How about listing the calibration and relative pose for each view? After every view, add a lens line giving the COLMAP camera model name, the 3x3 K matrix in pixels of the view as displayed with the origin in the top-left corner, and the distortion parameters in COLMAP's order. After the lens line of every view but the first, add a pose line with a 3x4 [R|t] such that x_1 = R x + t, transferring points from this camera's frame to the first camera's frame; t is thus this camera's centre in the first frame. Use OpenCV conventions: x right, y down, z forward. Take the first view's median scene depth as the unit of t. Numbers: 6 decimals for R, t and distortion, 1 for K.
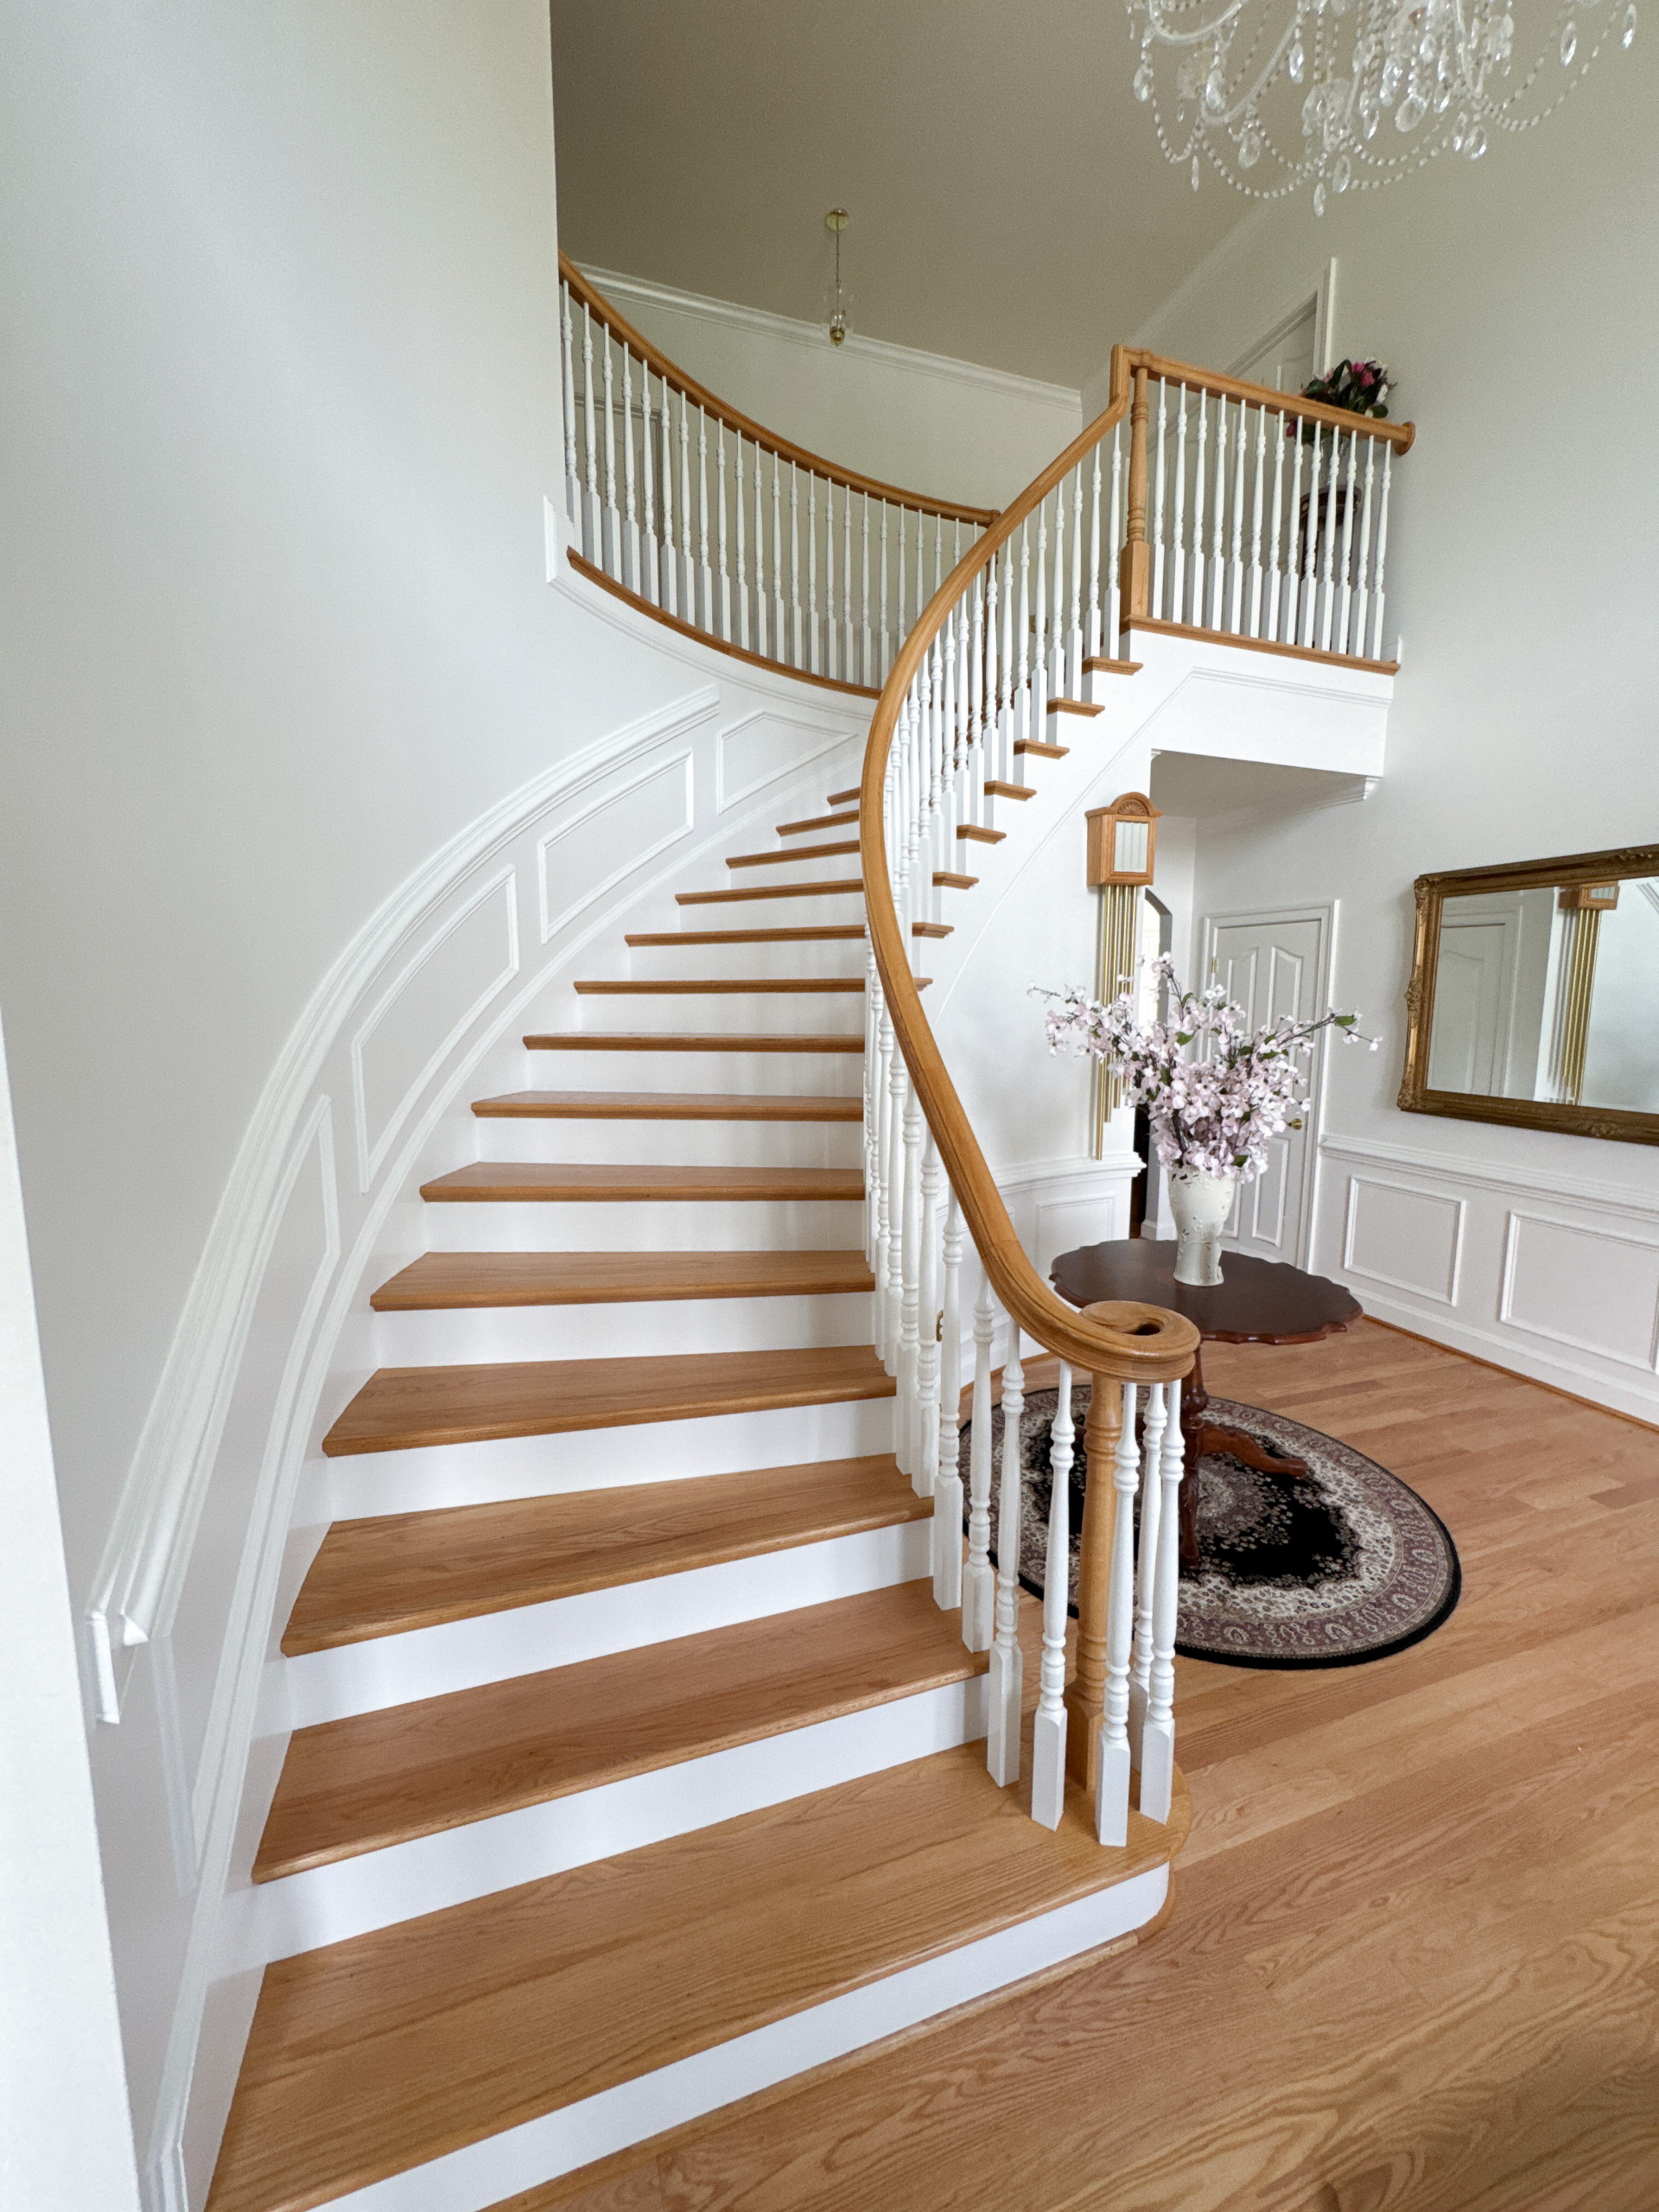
lens RADIAL K [[889.9, 0, 832.7], [0, 889.9, 1103.8], [0, 0, 1]] dist [-0.003399, 0.001222]
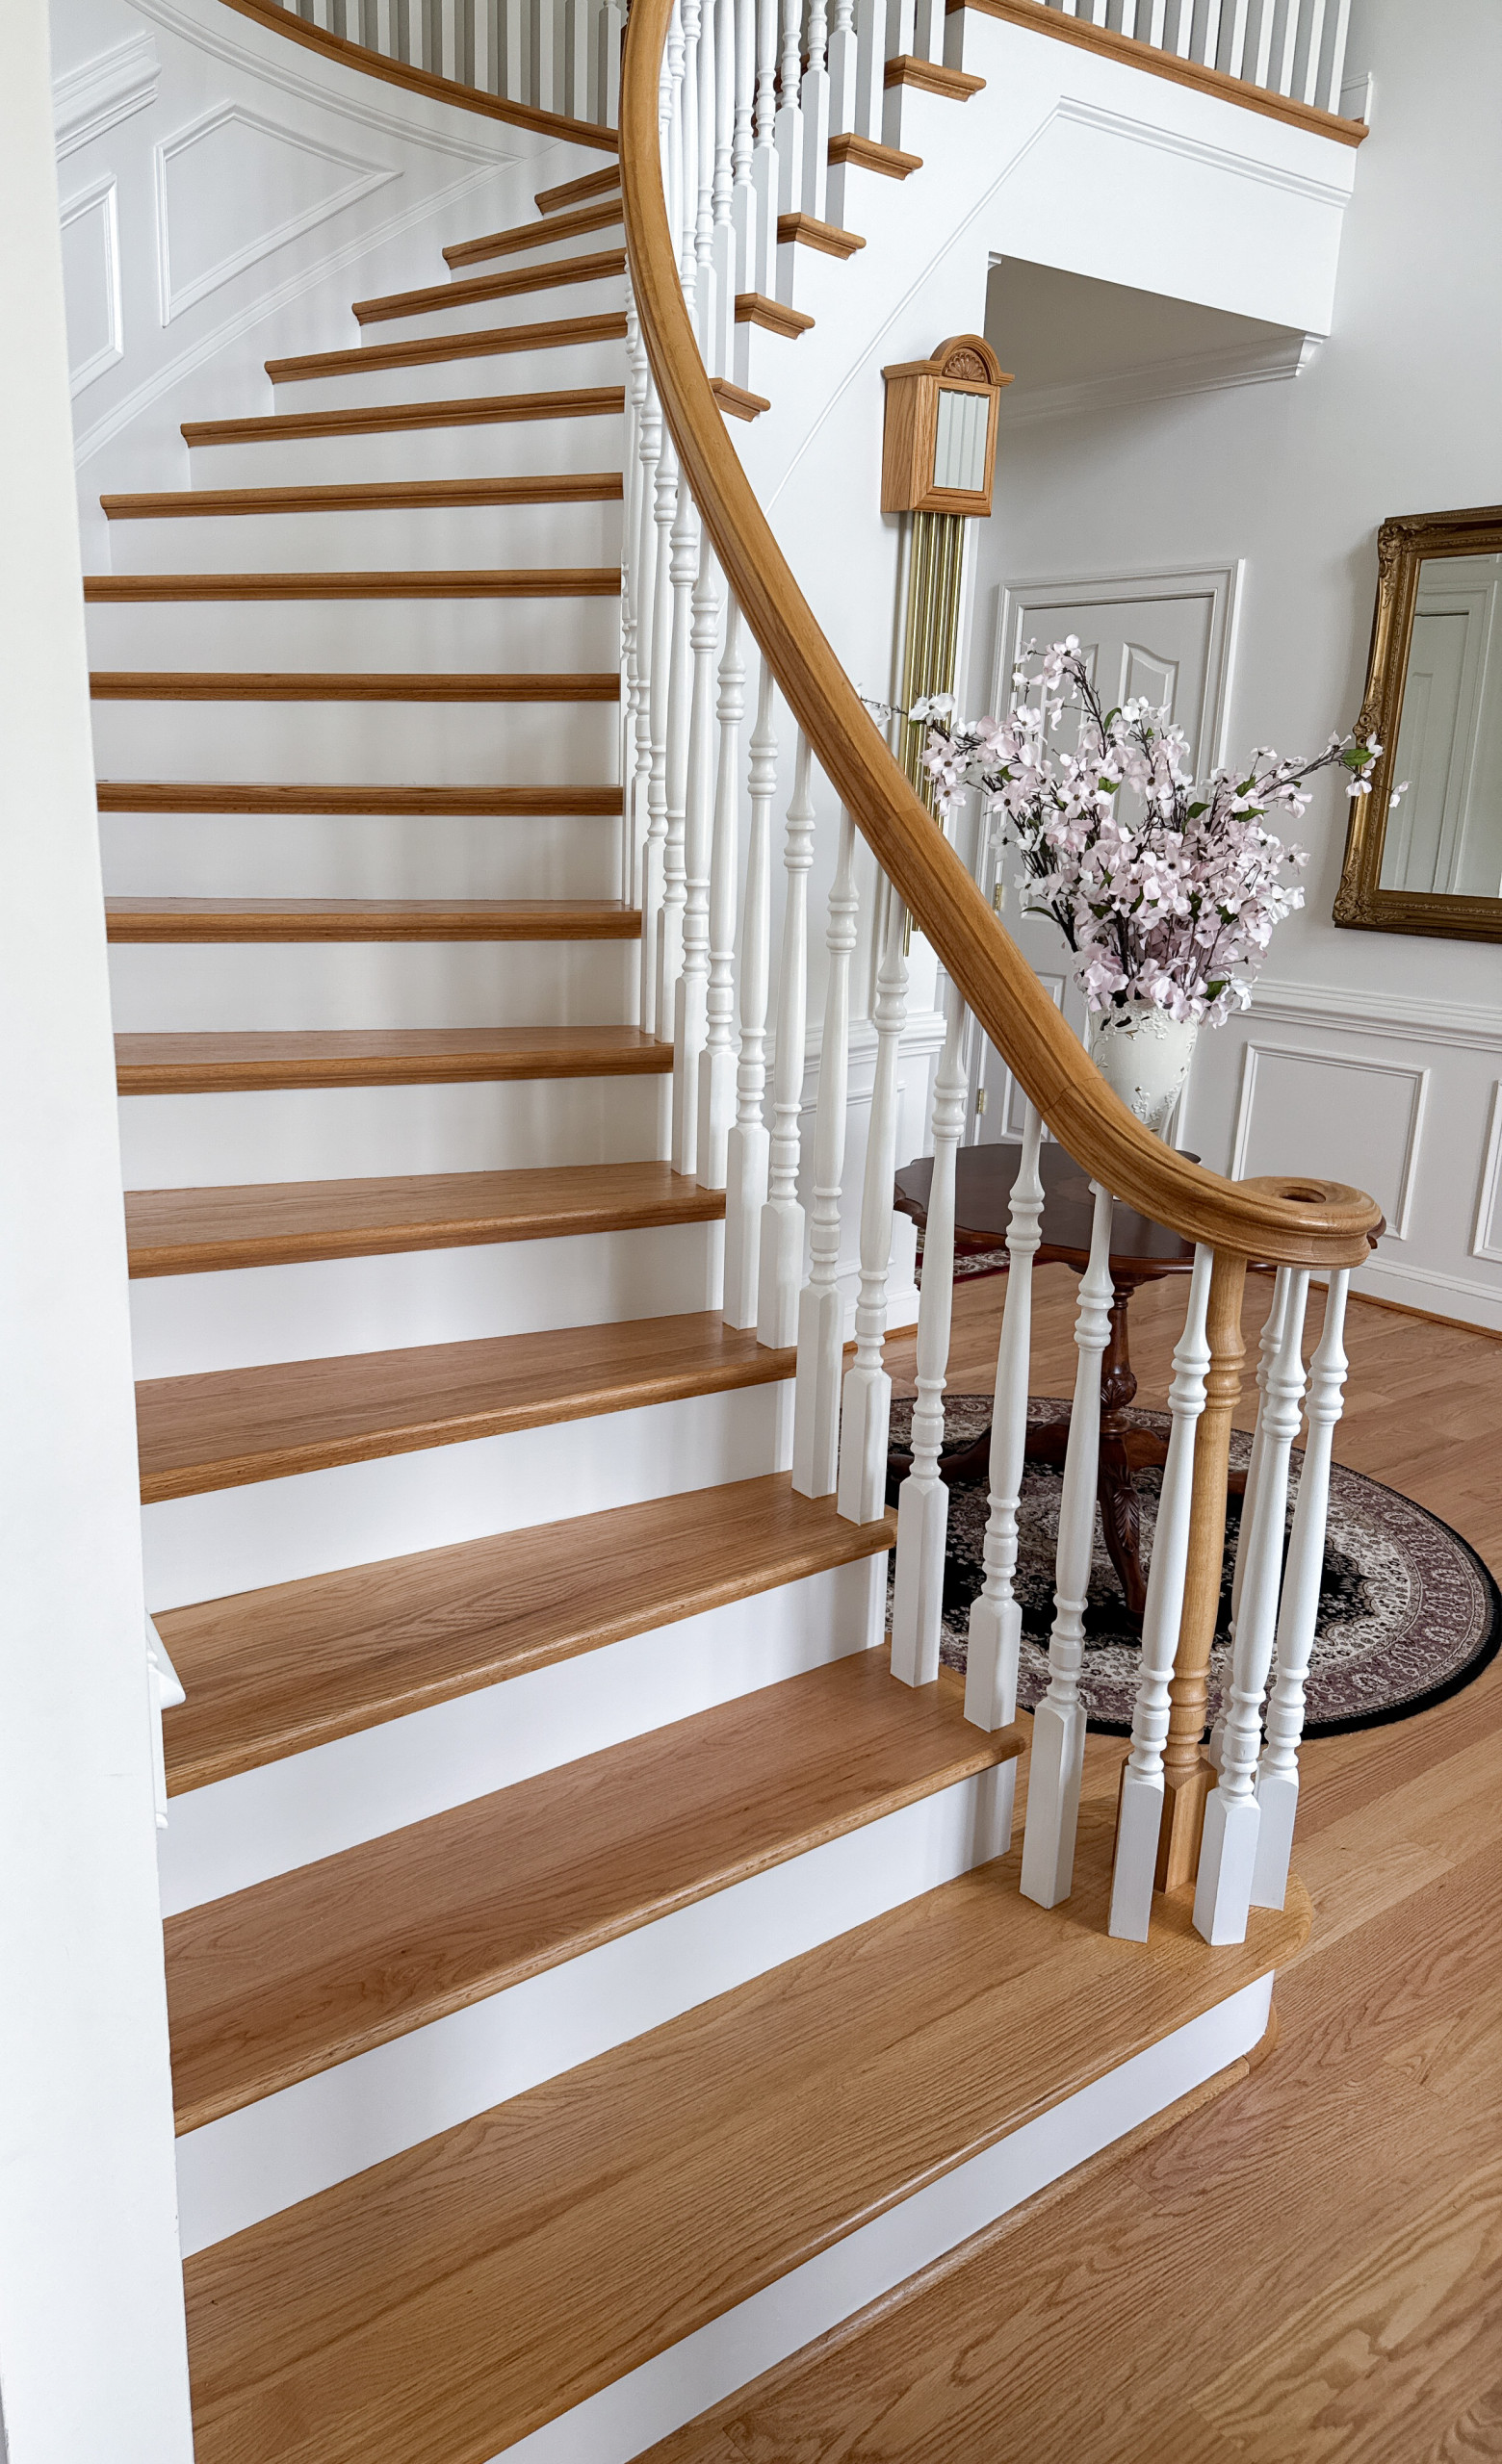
lens RADIAL K [[1749.7, 0, 568.4], [0, 1749.7, 1242.5], [0, 0, 1]] dist [0.024218, -0.028428]
pose [[0.965782, -0.062969, 0.251595, -0.316653], [0.025614, 0.988494, 0.149075, 0.049661], [-0.258087, -0.137529, 0.956283, -0.065857]]
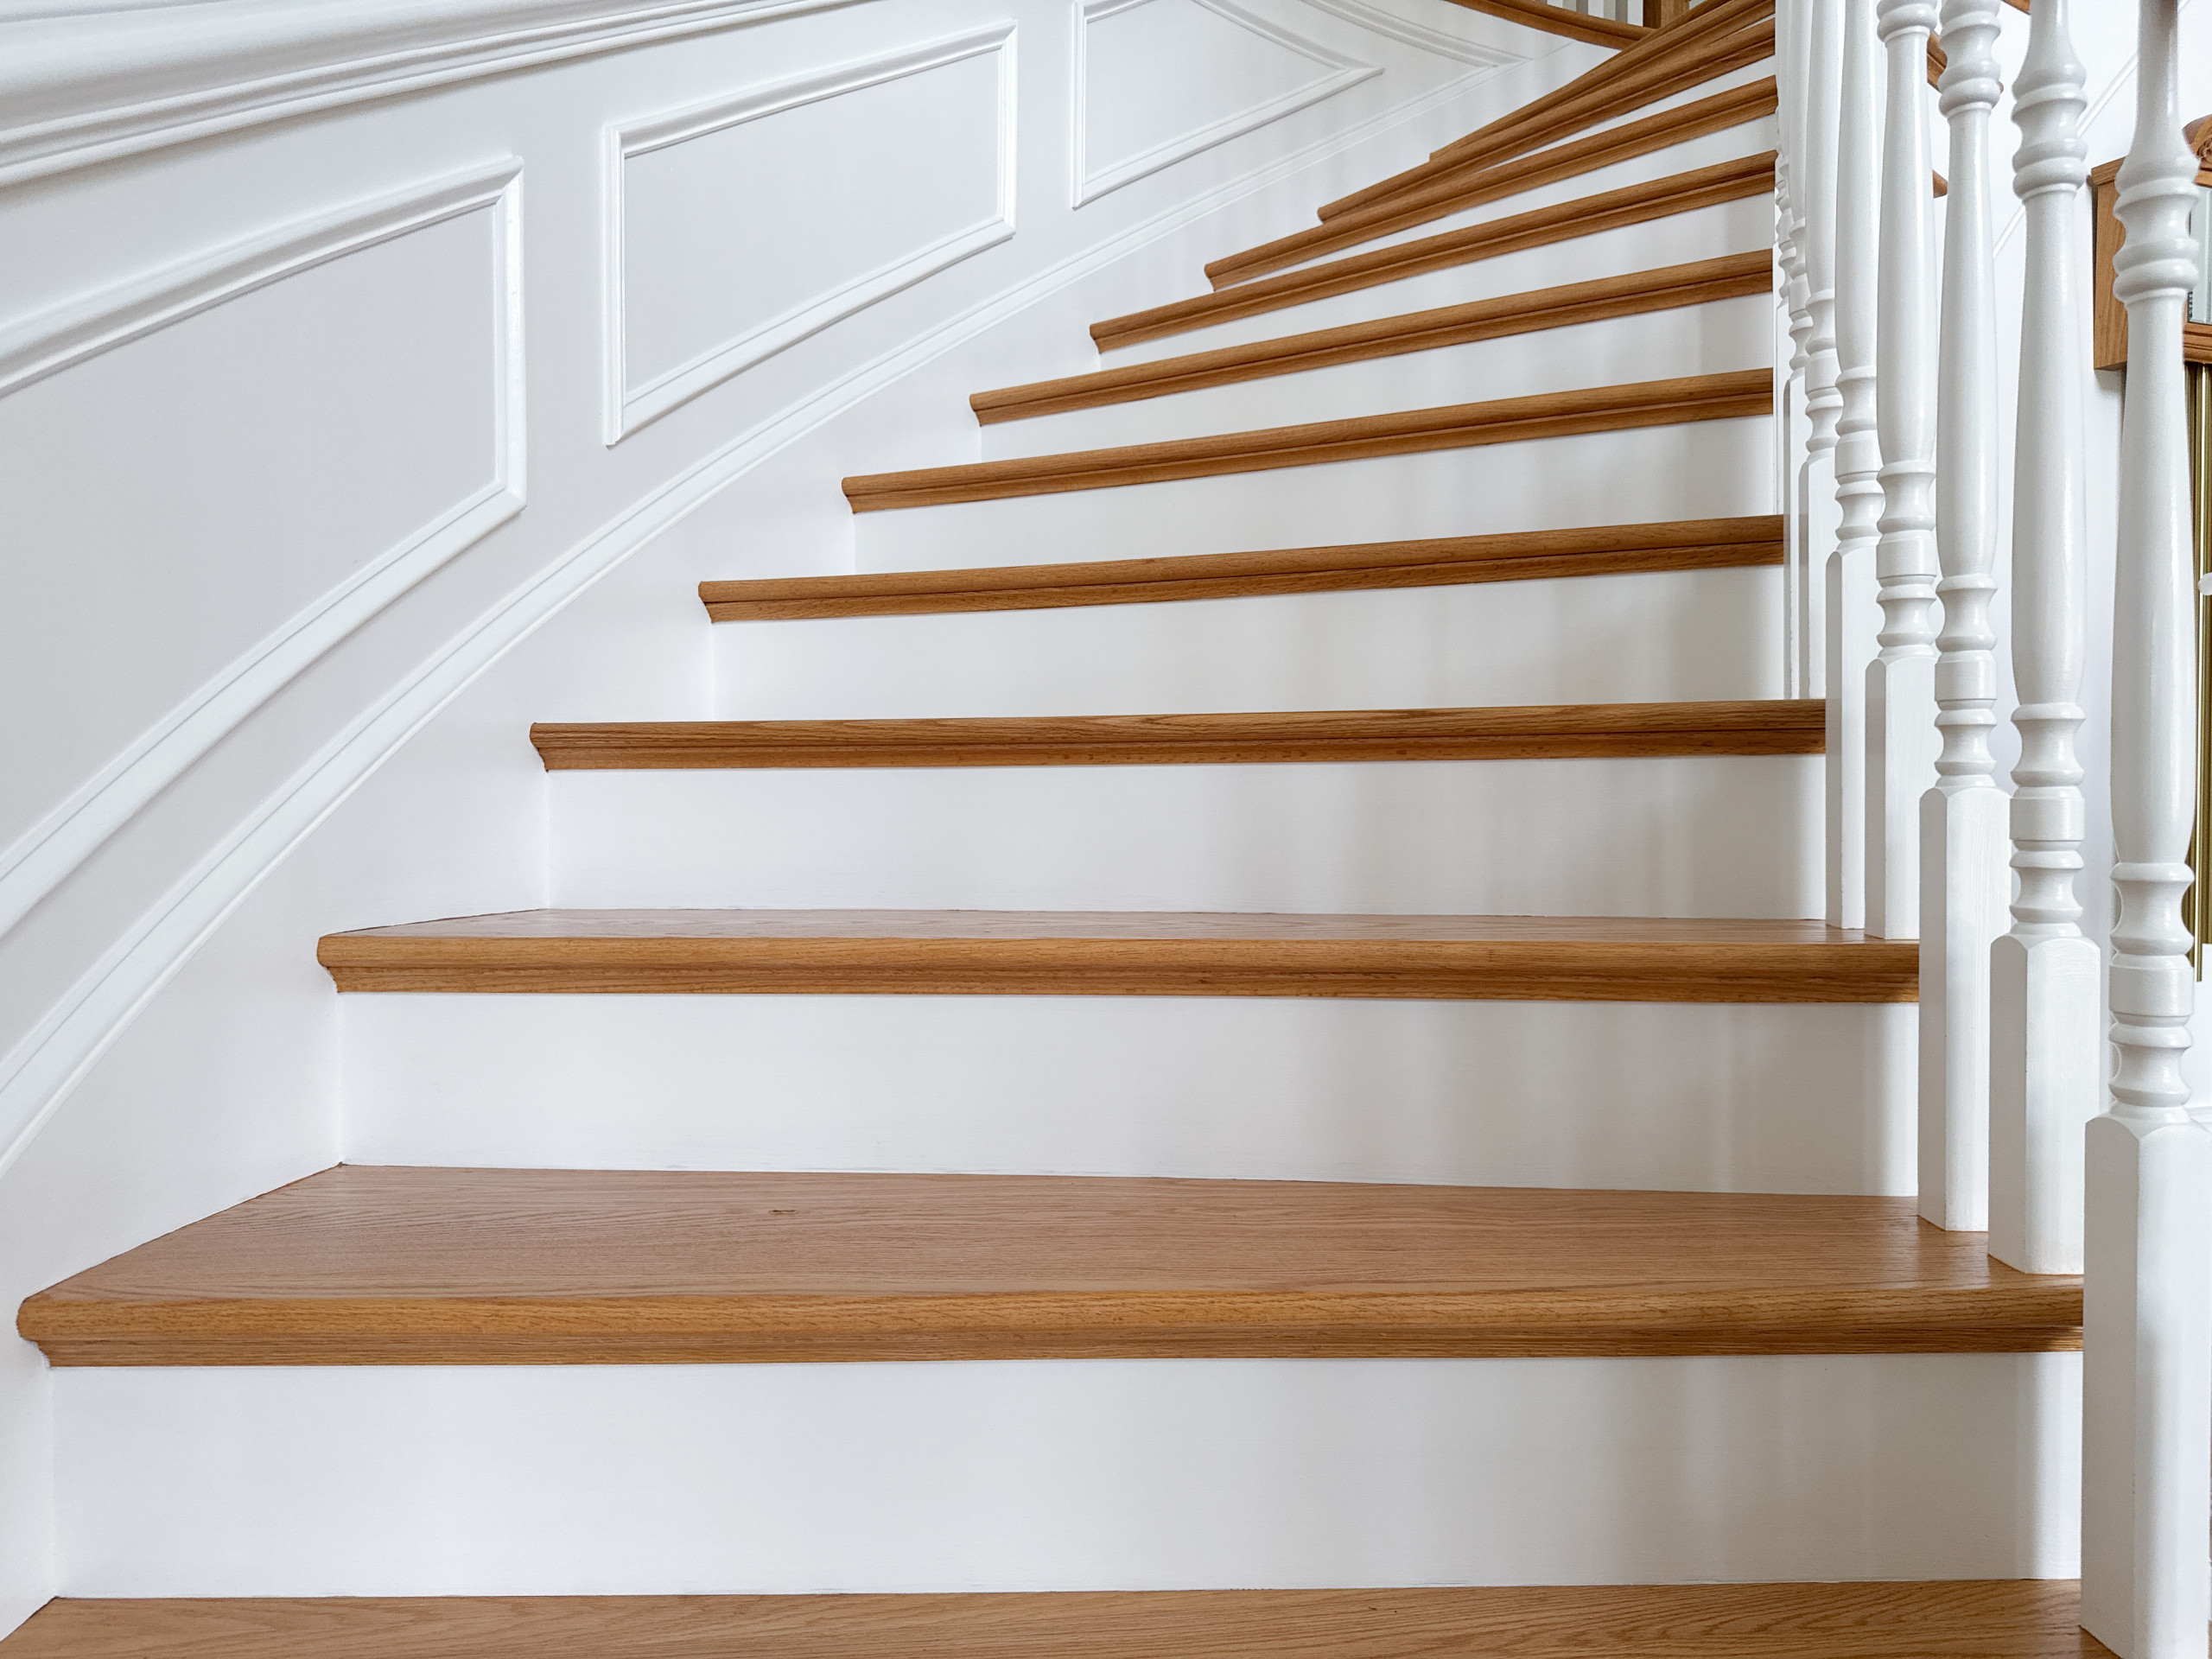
lens RADIAL K [[1575.4, 0, 1099.2], [0, 1575.4, 843.5], [0, 0, 1]] dist [0.030965, -0.043707]
pose [[0.999980, -0.001583, 0.006195, -0.204402], [0.002227, 0.994430, -0.105371, 0.024621], [-0.005994, 0.105383, 0.994414, 0.602475]]
